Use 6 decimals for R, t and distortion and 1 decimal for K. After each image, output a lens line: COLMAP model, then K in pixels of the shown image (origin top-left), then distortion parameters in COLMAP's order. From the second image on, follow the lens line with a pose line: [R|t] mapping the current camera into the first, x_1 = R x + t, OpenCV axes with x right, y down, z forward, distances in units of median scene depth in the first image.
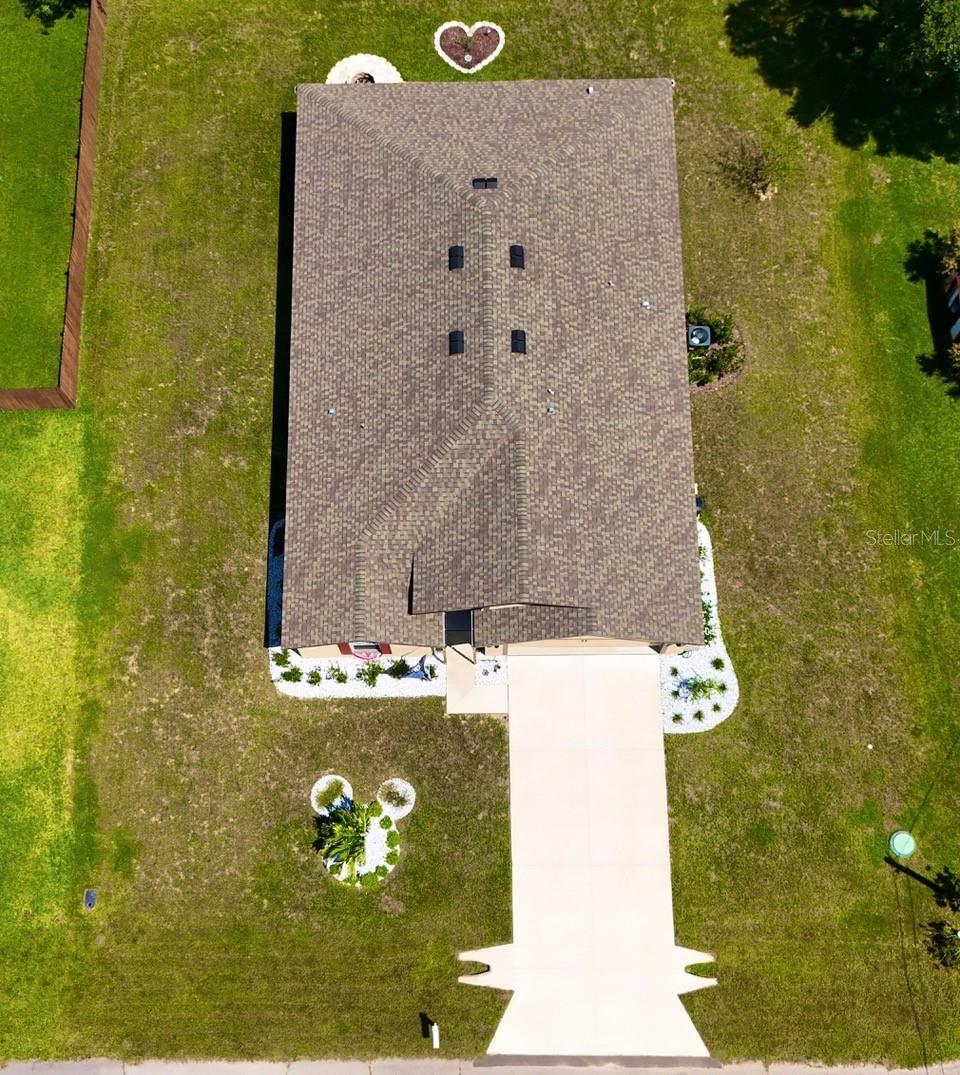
lens RADIAL K [[1404.0, 0, 469.8], [0, 1404.0, 538.1], [0, 0, 1]] dist [0.153401, -0.374852]
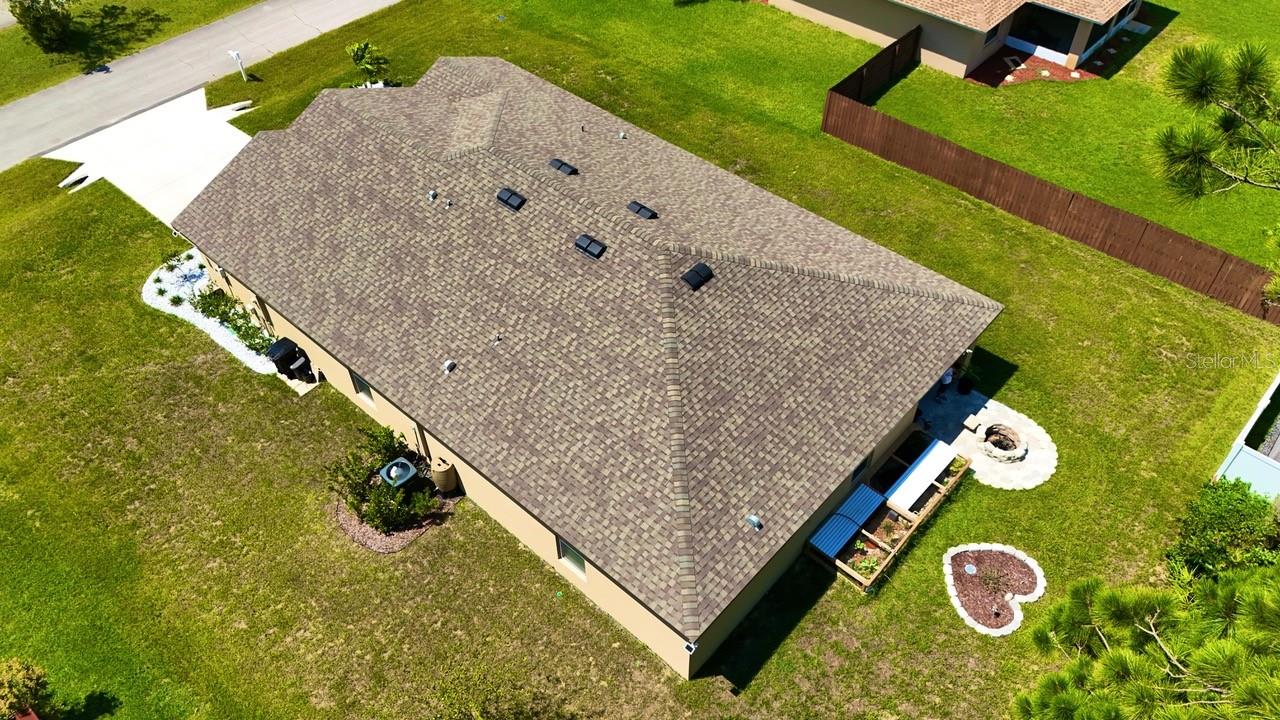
lens RADIAL K [[939.1, 0, 645.0], [0, 939.1, 367.1], [0, 0, 1]] dist [0.081705, -0.088637]
pose [[-0.675099, 0.551811, -0.489639, 0.306914], [-0.697227, -0.260356, 0.667899, -0.586244], [0.241074, 0.792287, 0.560503, 0.757499]]
